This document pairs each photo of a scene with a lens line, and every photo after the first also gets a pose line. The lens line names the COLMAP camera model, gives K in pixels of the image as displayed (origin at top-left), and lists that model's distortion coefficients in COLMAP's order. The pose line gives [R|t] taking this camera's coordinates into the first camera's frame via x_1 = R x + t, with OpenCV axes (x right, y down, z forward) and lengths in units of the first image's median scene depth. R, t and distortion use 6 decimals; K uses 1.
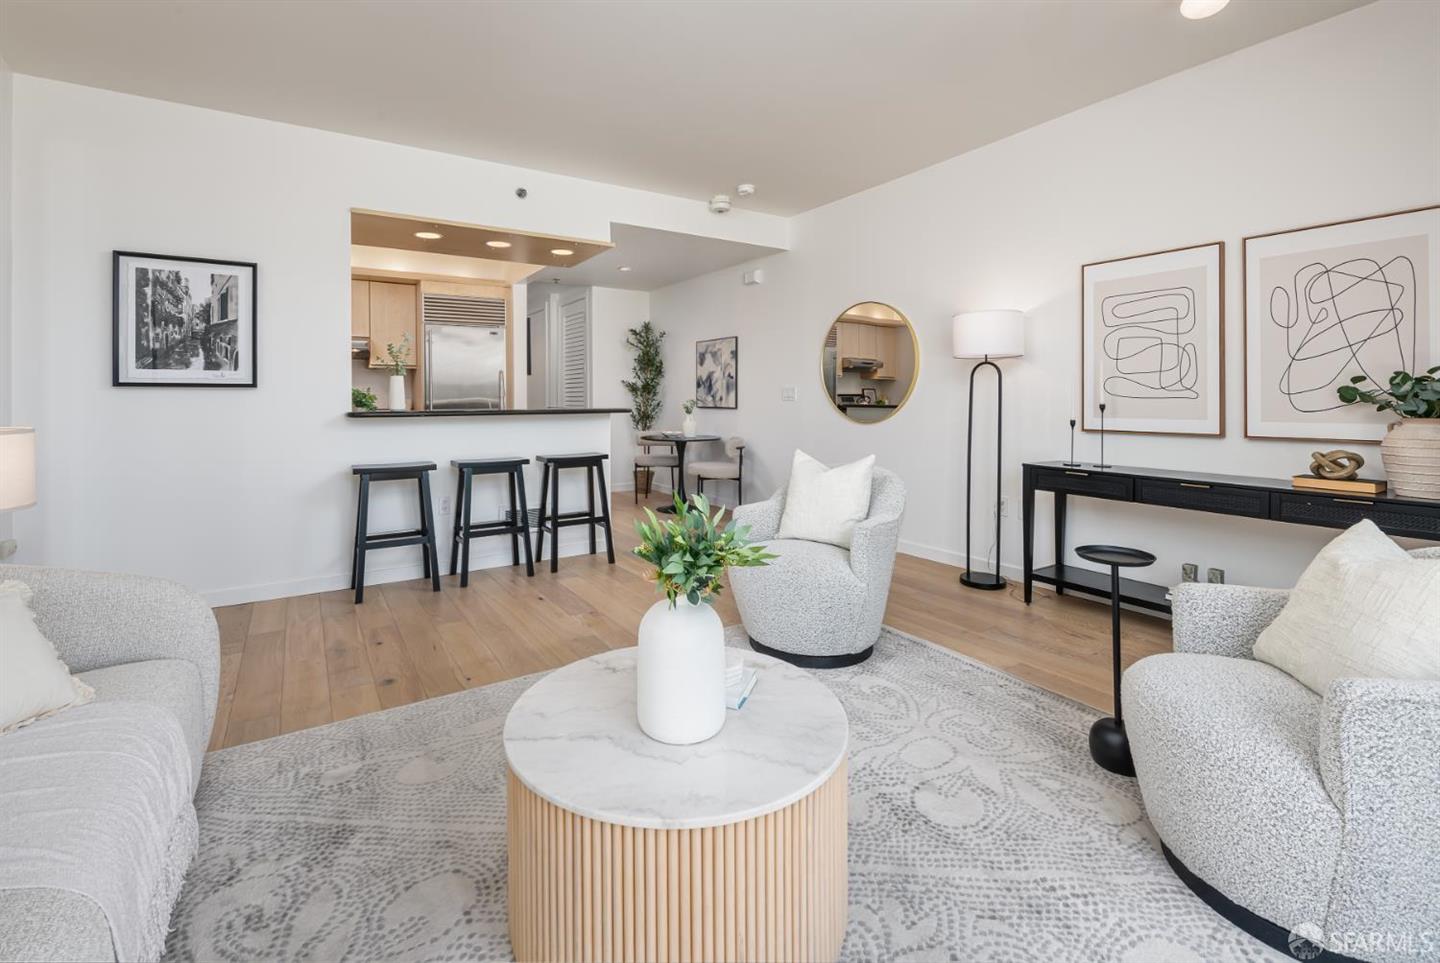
lens RADIAL K [[601.3, 0, 707.9], [0, 601.3, 401.5], [0, 0, 1]] dist [-0.002940, -0.001695]
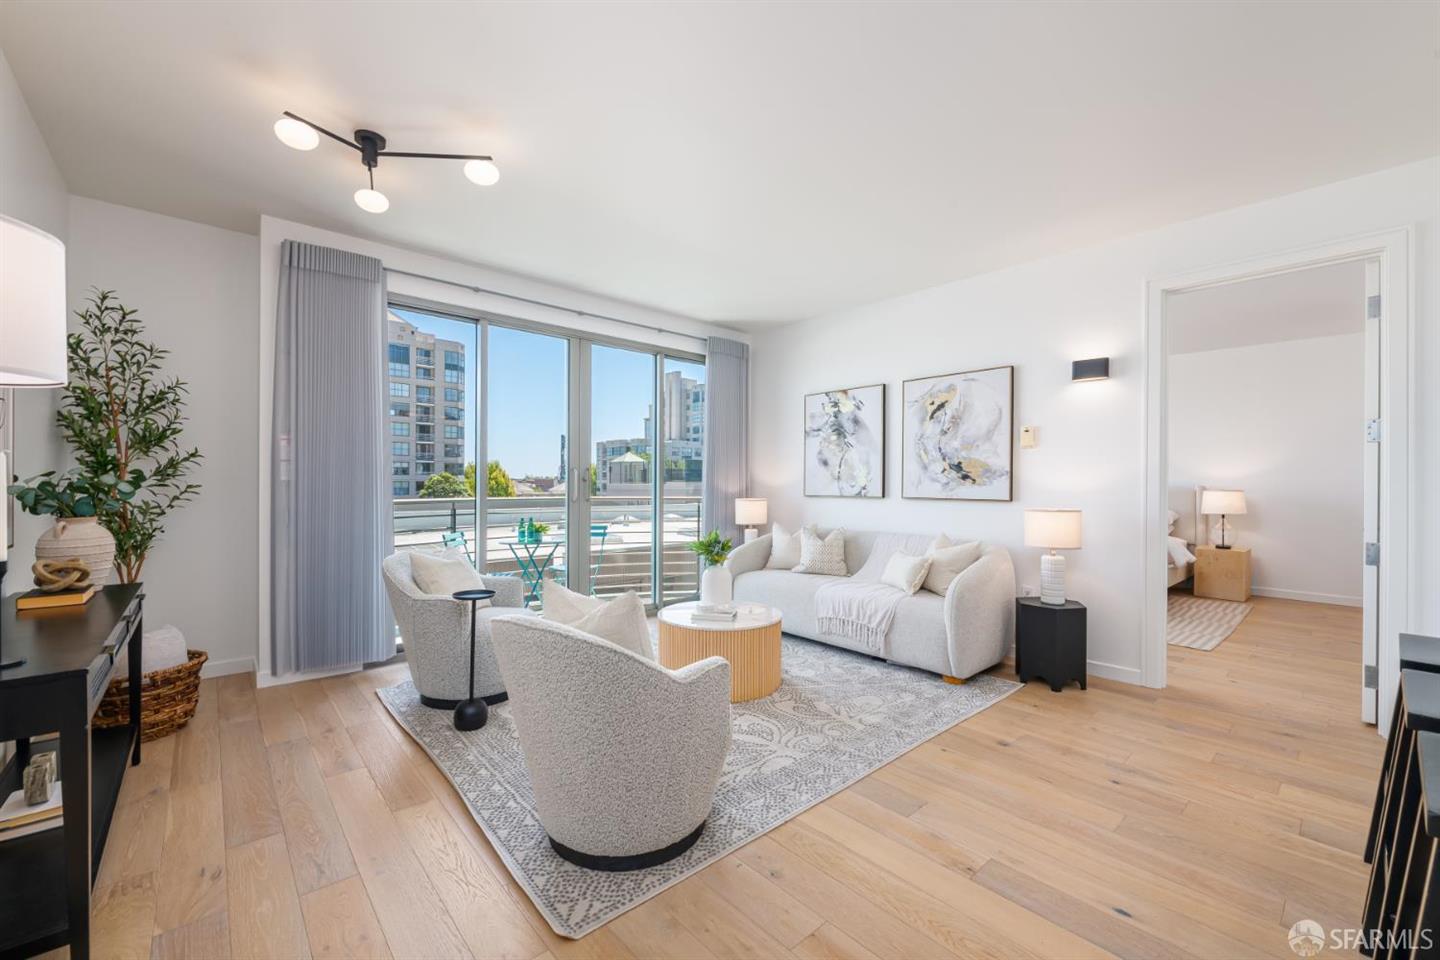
lens RADIAL K [[601.3, 0, 722.2], [0, 601.3, 483.7], [0, 0, 1]] dist [-0.002940, -0.001695]
pose [[-0.989984, -0.004757, -0.141103, 0.127690], [-0.006047, 0.999944, 0.008719, -0.032969], [0.141053, 0.009485, -0.989957, 1.514354]]
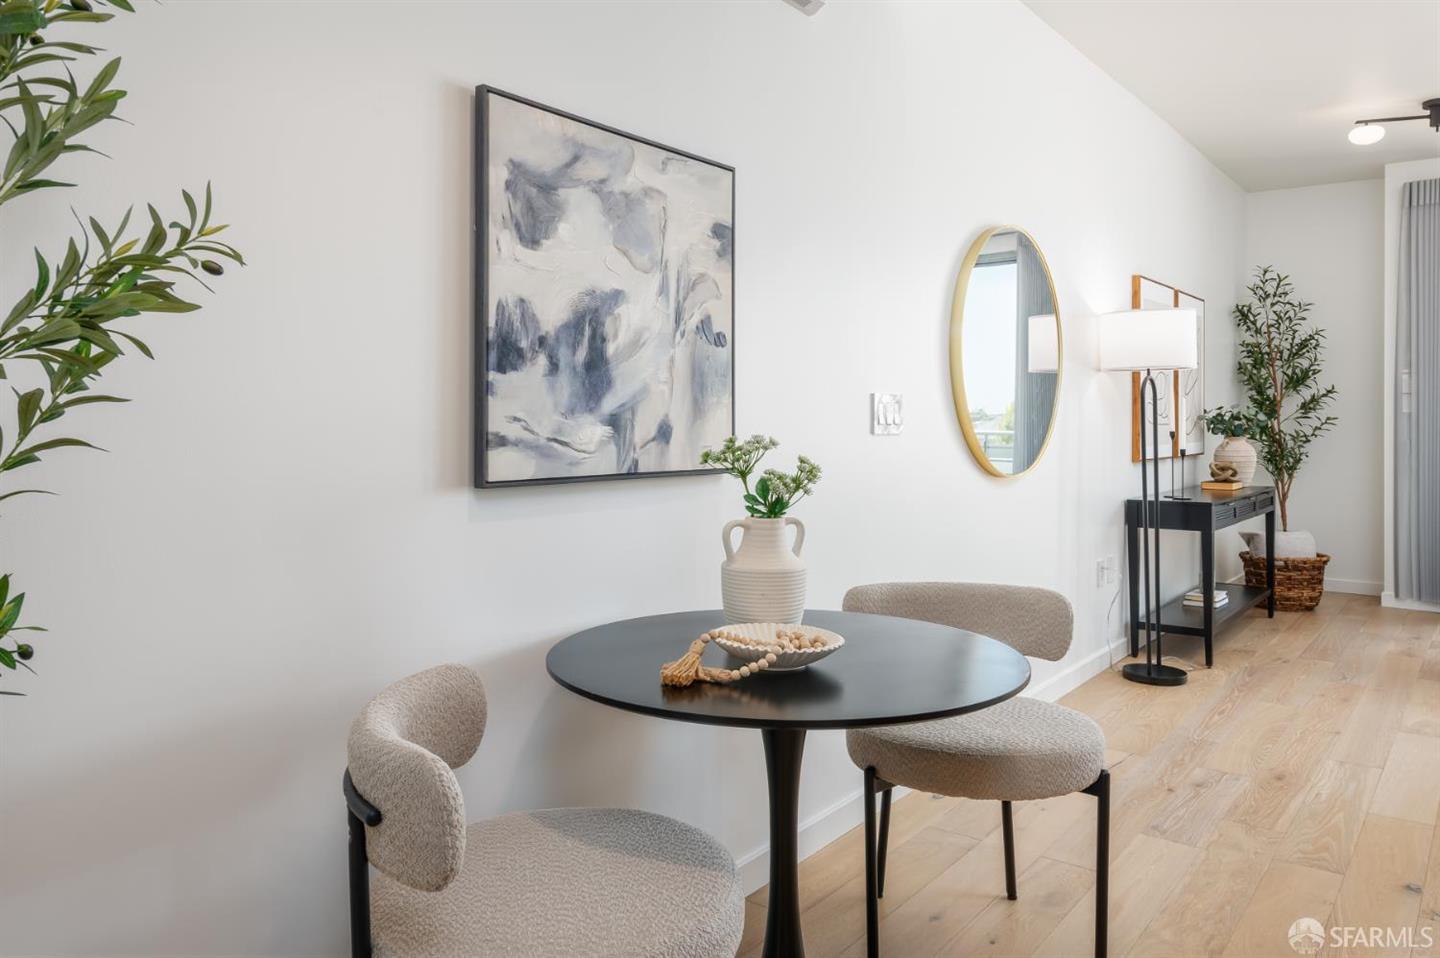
lens RADIAL K [[979.9, 0, 678.9], [0, 979.9, 416.9], [0, 0, 1]] dist [0.002915, -0.002928]
pose [[-0.287660, 0.004454, 0.957722, -0.605528], [0.005479, 0.999980, -0.003005, -0.018067], [-0.957717, 0.004382, -0.287678, 2.159011]]
